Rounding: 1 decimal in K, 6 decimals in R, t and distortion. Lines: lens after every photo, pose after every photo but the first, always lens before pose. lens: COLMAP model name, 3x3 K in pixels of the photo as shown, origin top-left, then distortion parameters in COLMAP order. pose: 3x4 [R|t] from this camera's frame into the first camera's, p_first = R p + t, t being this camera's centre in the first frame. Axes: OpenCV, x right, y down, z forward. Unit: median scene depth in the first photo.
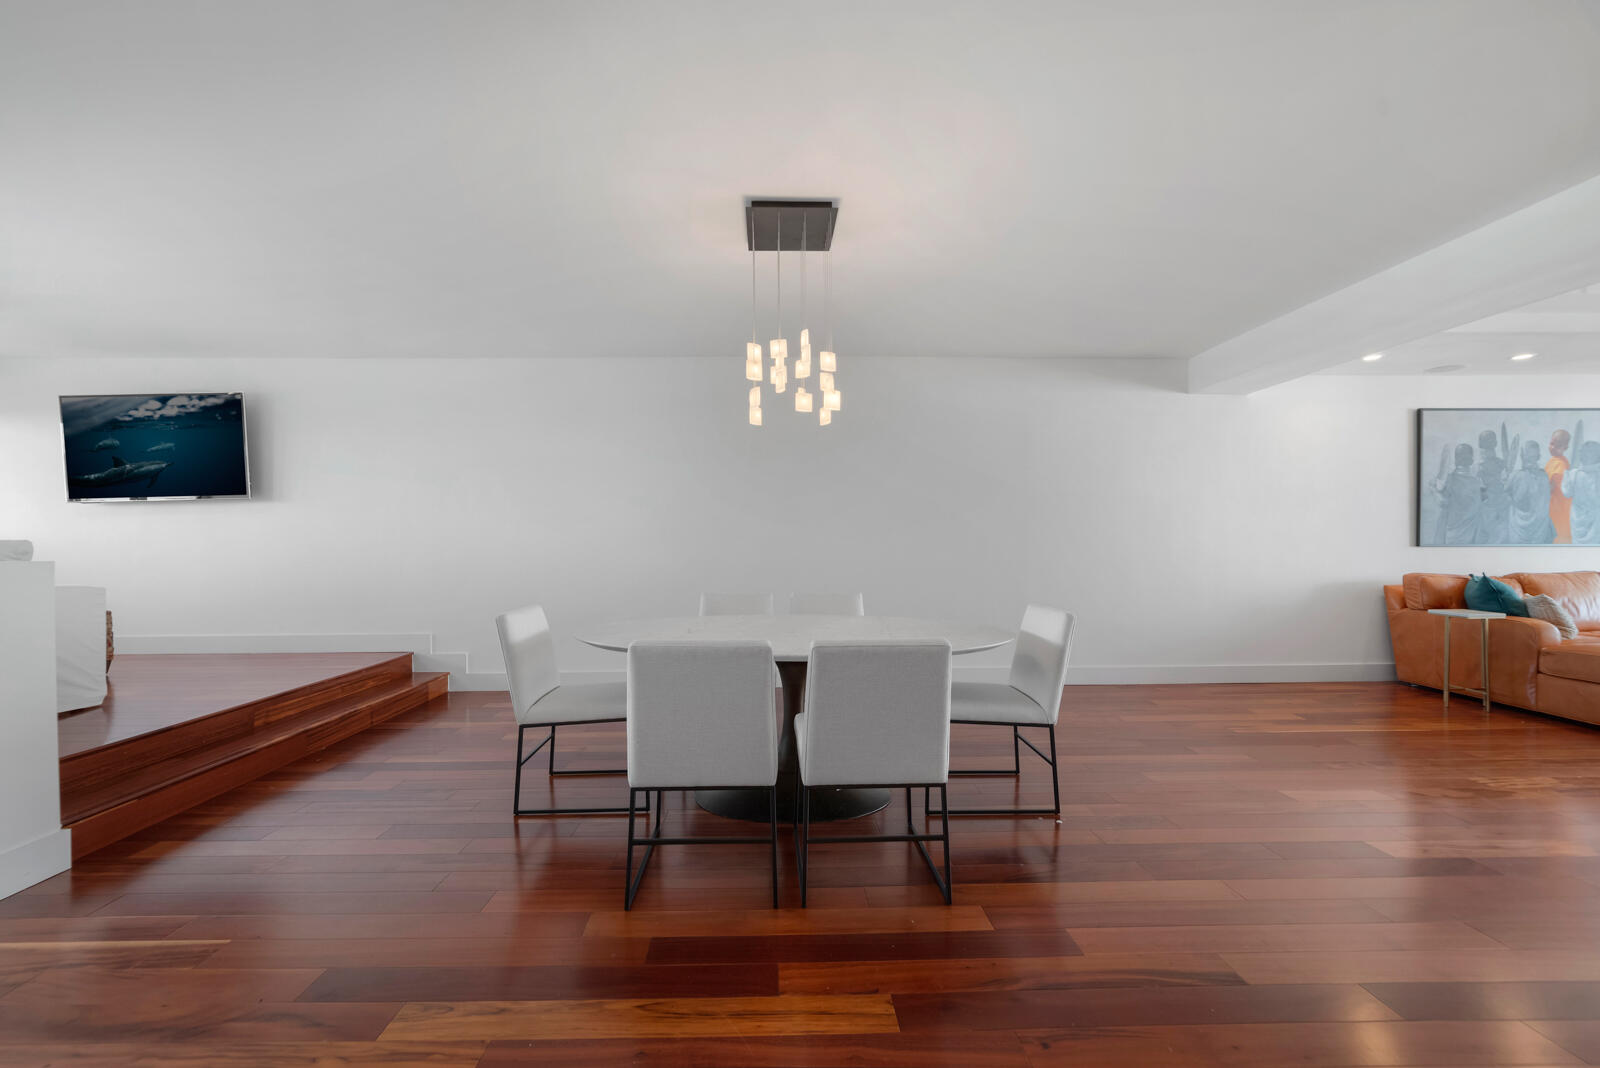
lens RADIAL K [[618.5, 0, 776.0], [0, 618.5, 543.5], [0, 0, 1]] dist [-0.013832, 0.005840]
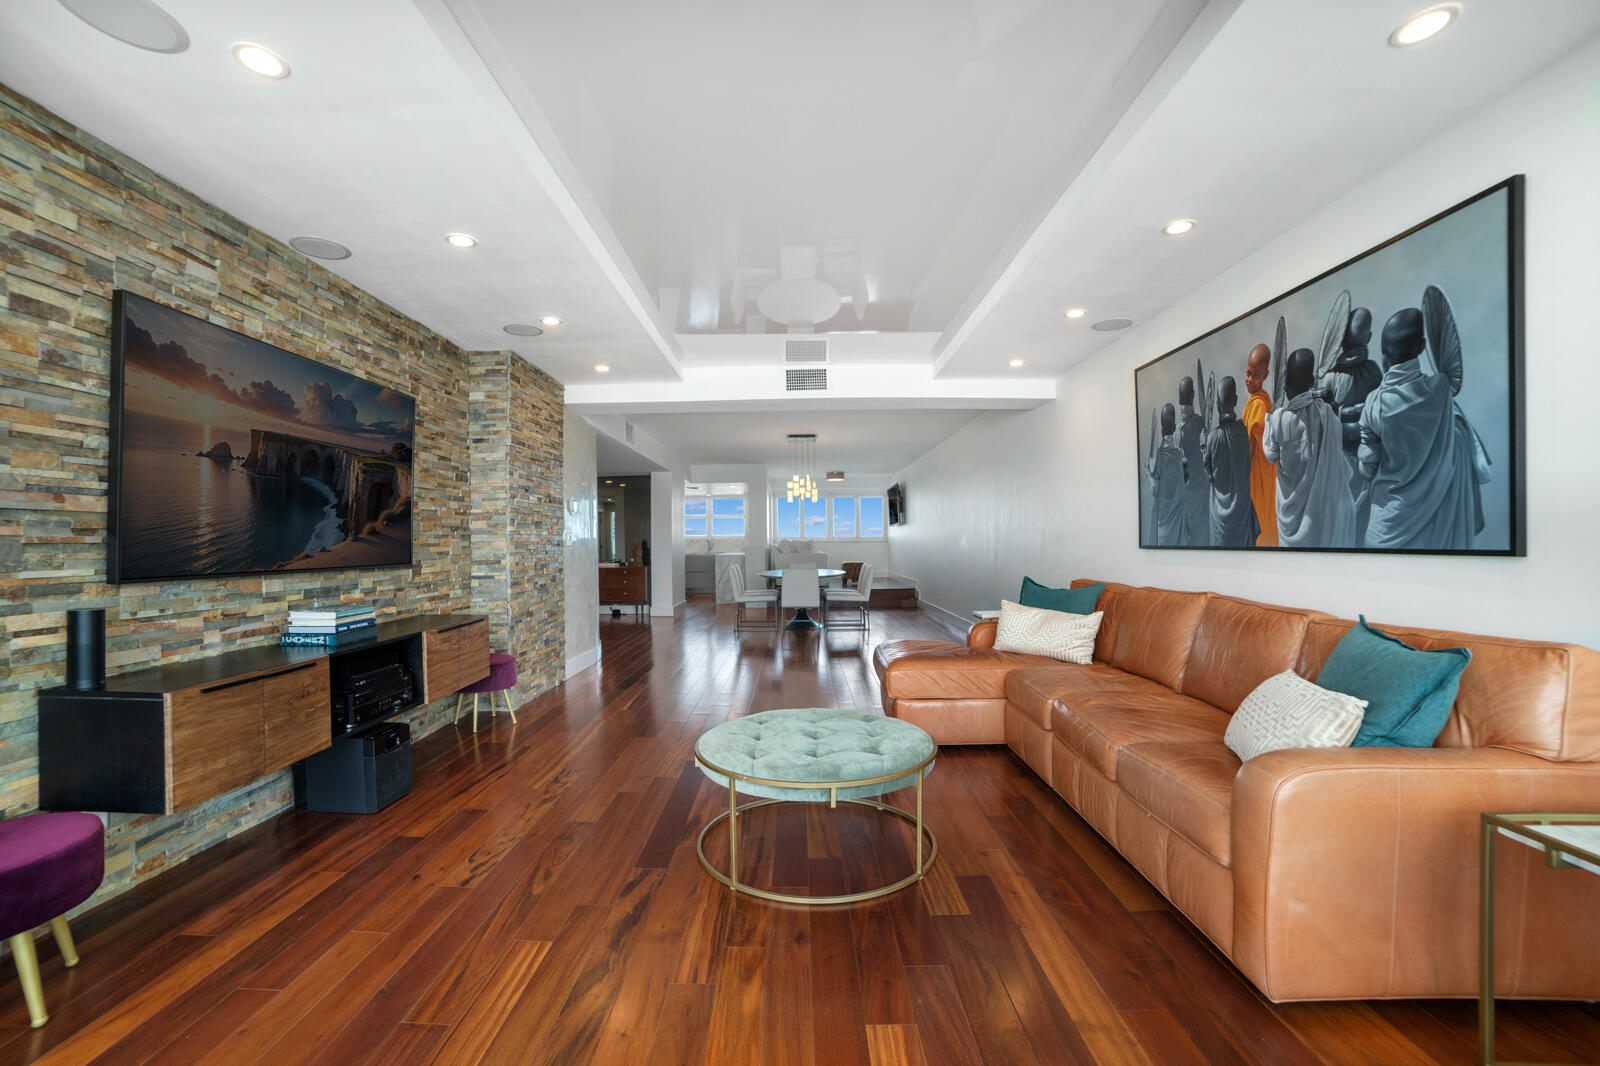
lens RADIAL K [[661.5, 0, 800.0], [0, 661.5, 533.0], [0, 0, 1]] dist [-0.038671, -0.000098]
pose [[-0.012309, -0.010381, -0.999870, 1.978805], [0.008086, 0.999912, -0.010481, -0.009612], [0.999892, -0.008214, -0.012224, 0.614703]]
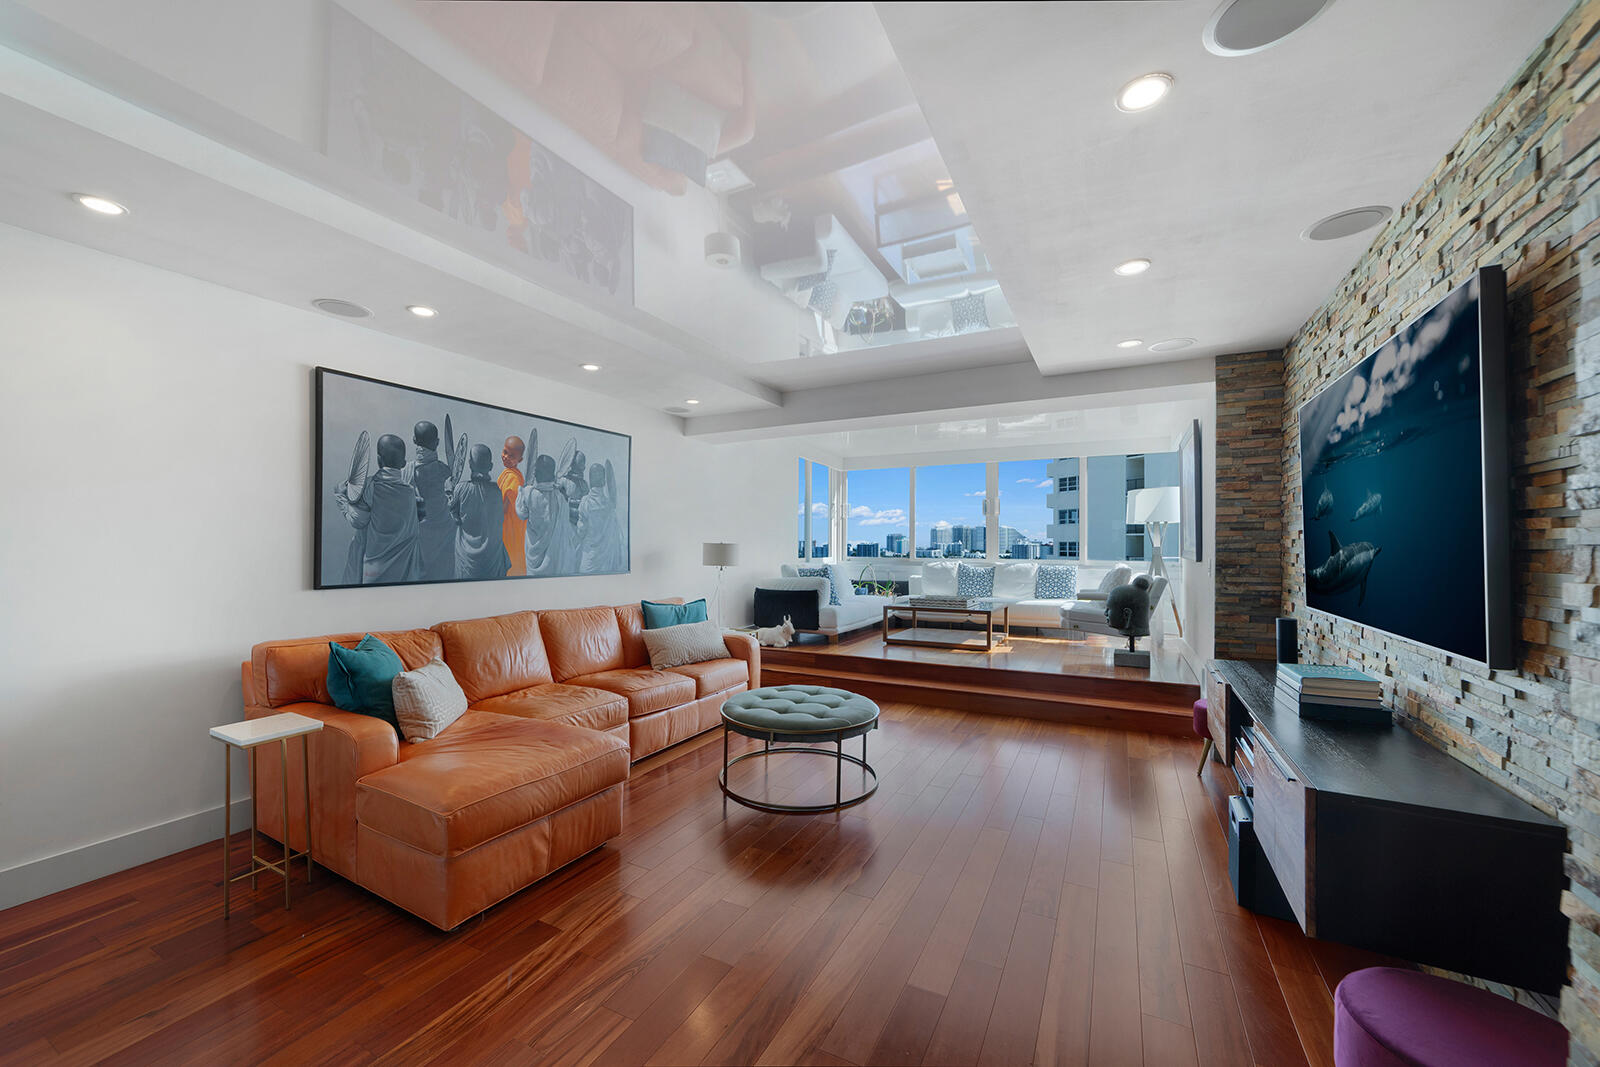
lens RADIAL K [[621.9, 0, 787.4], [0, 621.9, 542.7], [0, 0, 1]] dist [-0.001848, -0.000357]
pose [[0.488047, 0.006075, 0.872796, 0.774602], [-0.000798, 0.999978, -0.006514, -0.041156], [-0.872817, 0.002483, 0.488041, 0.297053]]
